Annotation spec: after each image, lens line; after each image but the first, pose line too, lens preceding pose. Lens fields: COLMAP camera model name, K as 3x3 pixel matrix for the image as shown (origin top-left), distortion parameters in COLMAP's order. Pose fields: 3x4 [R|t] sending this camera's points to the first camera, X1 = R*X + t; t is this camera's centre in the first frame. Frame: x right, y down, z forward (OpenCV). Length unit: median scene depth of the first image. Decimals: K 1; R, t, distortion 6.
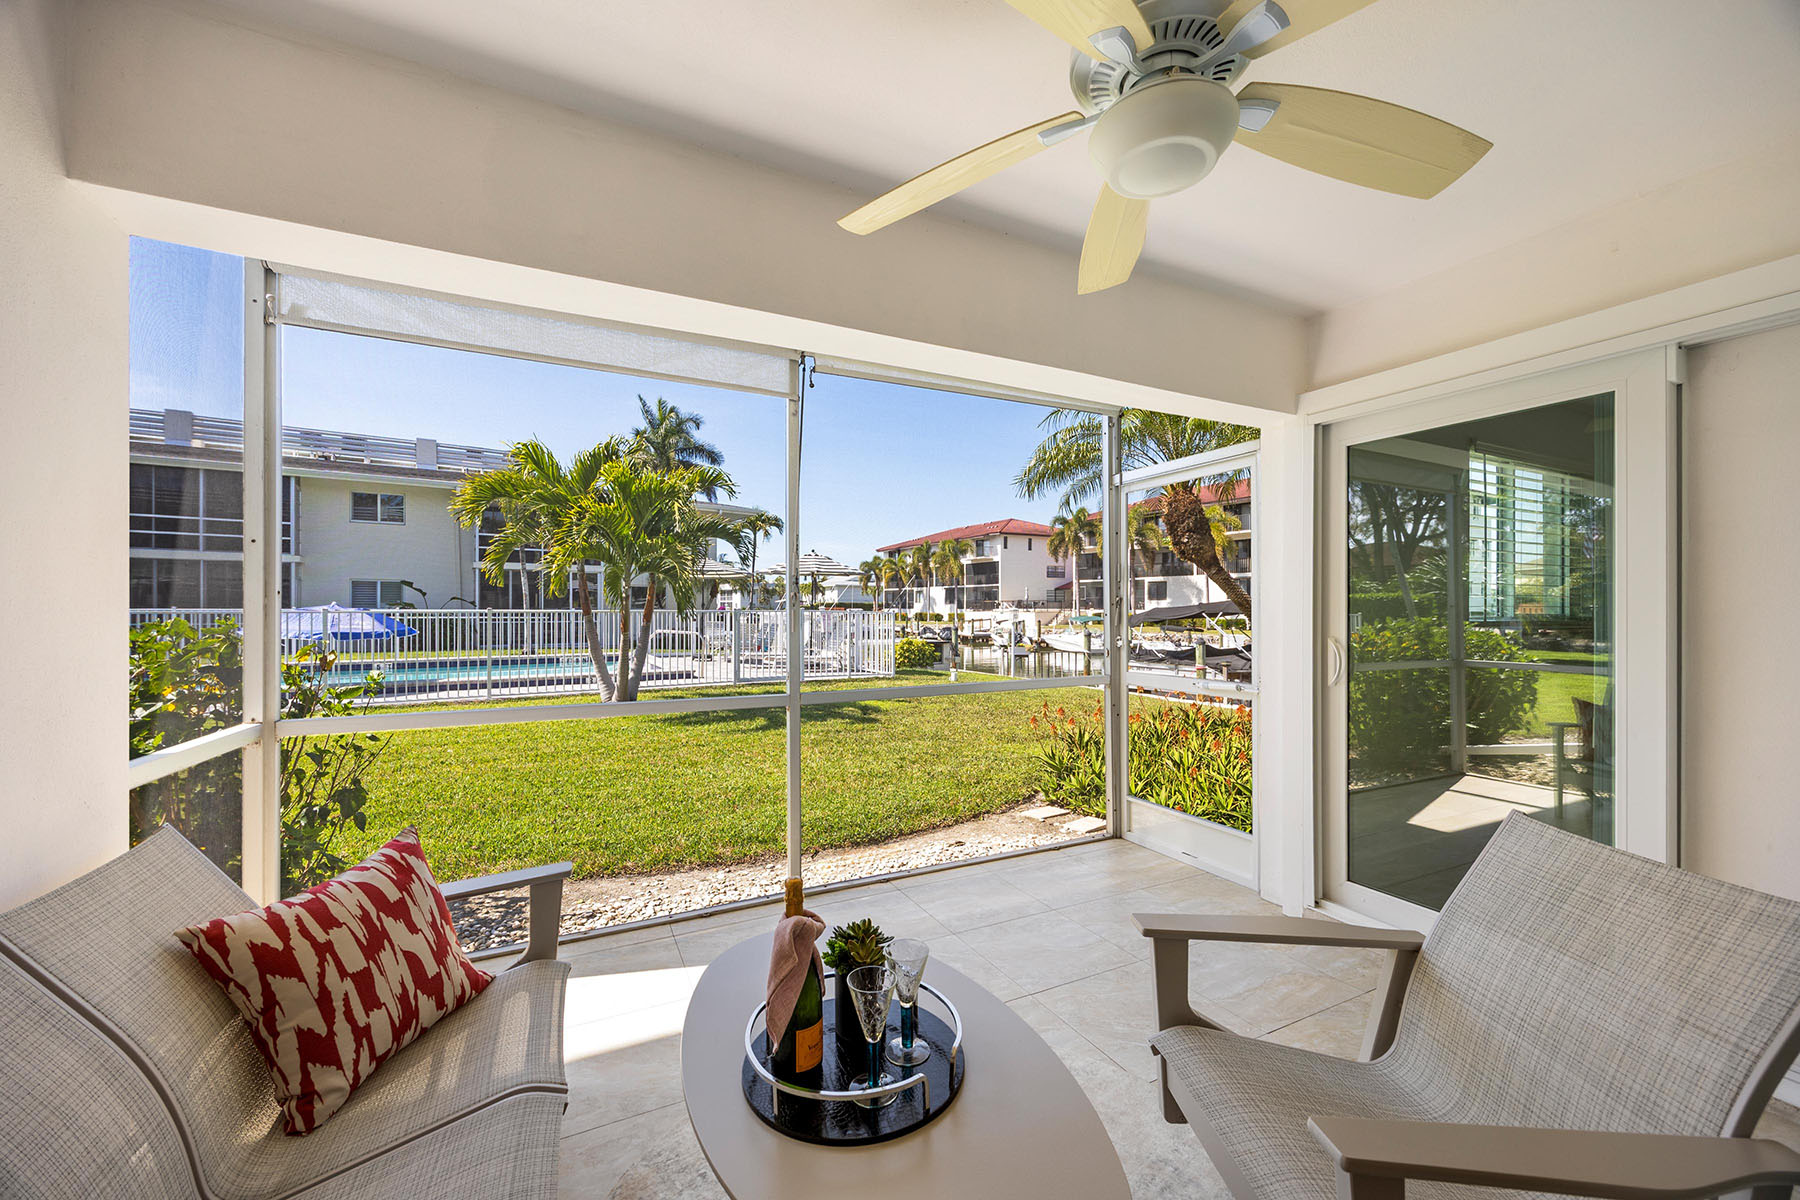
lens RADIAL K [[689.9, 0, 937.1], [0, 689.9, 615.2], [0, 0, 1]] dist [-0.004342, 0.000499]
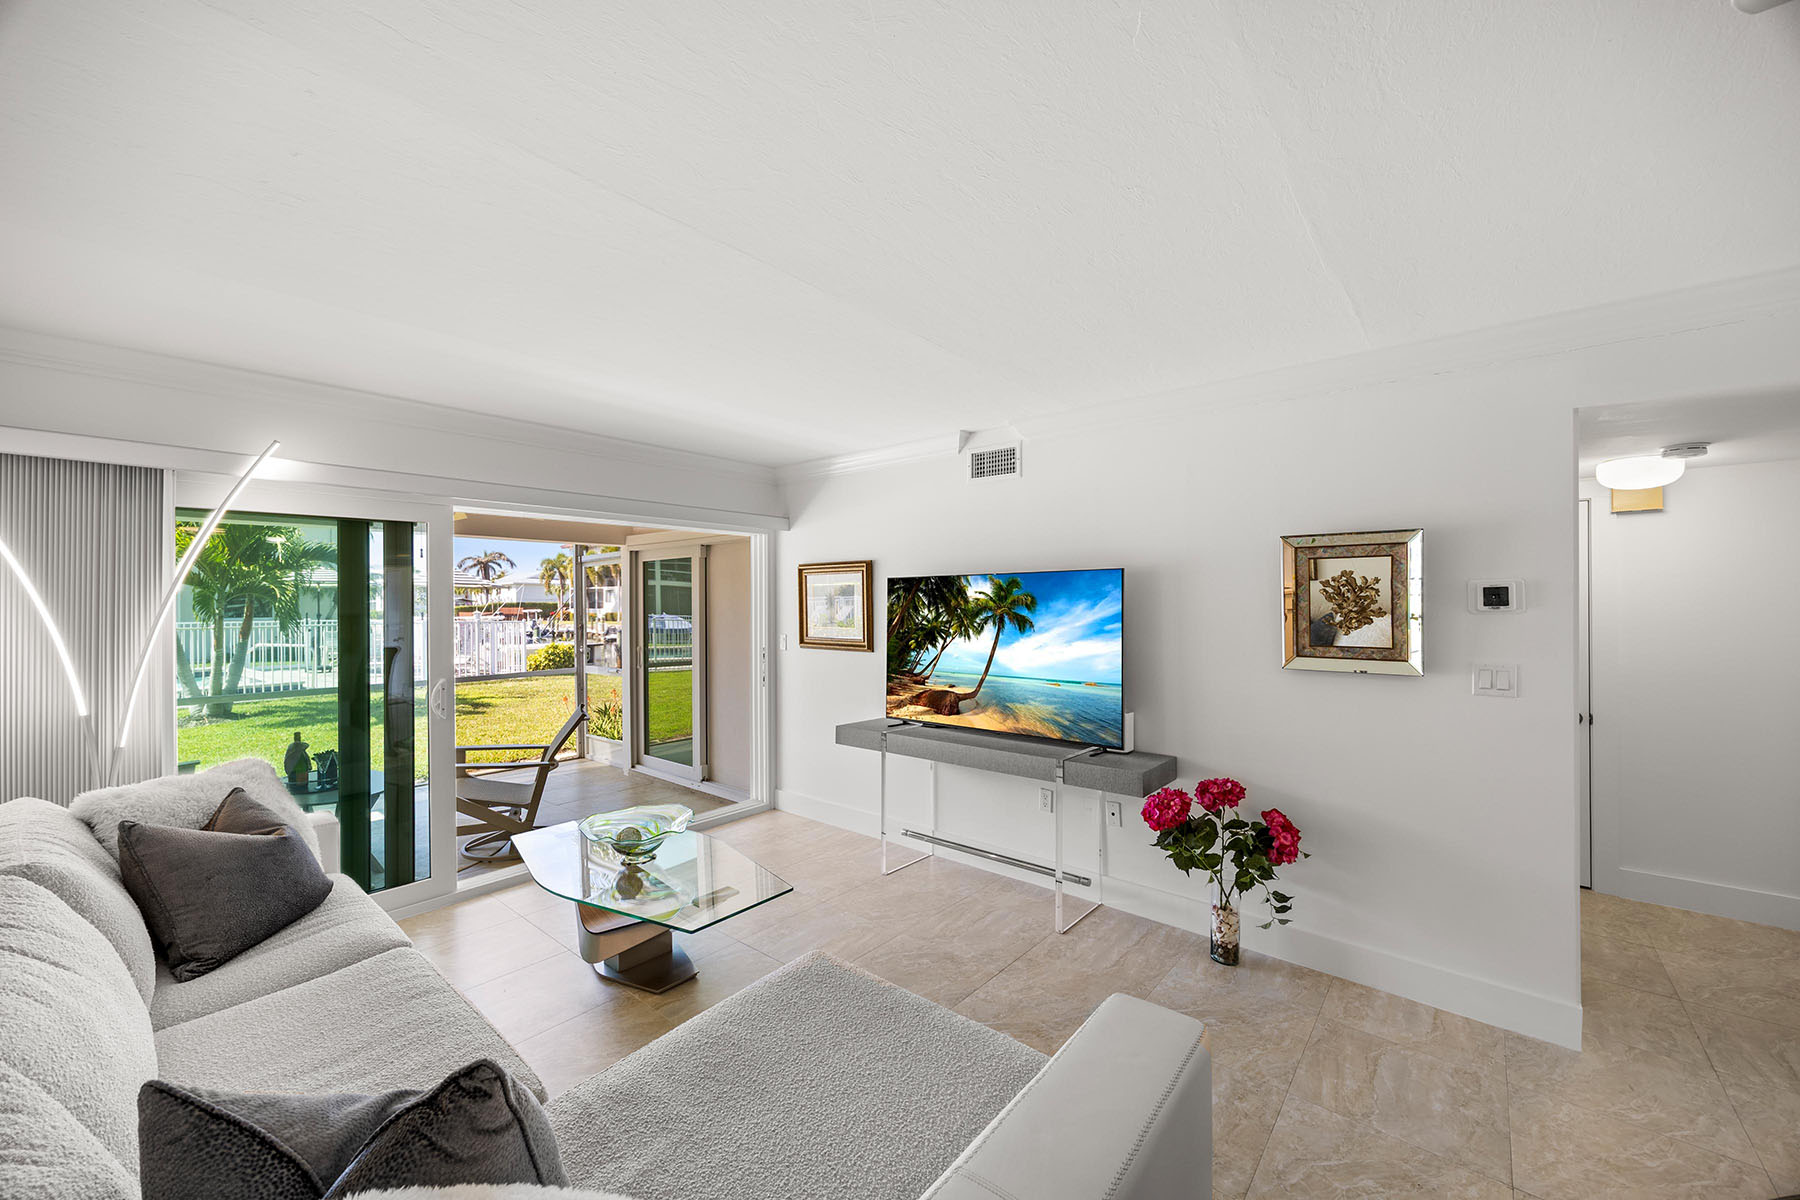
lens RADIAL K [[689.9, 0, 925.4], [0, 689.9, 602.3], [0, 0, 1]] dist [-0.004342, 0.000499]
pose [[0.928059, -0.009182, 0.372320, 0.155481], [0.013674, 0.999862, -0.009427, -0.019587], [-0.372182, 0.013840, 0.928057, -0.364132]]
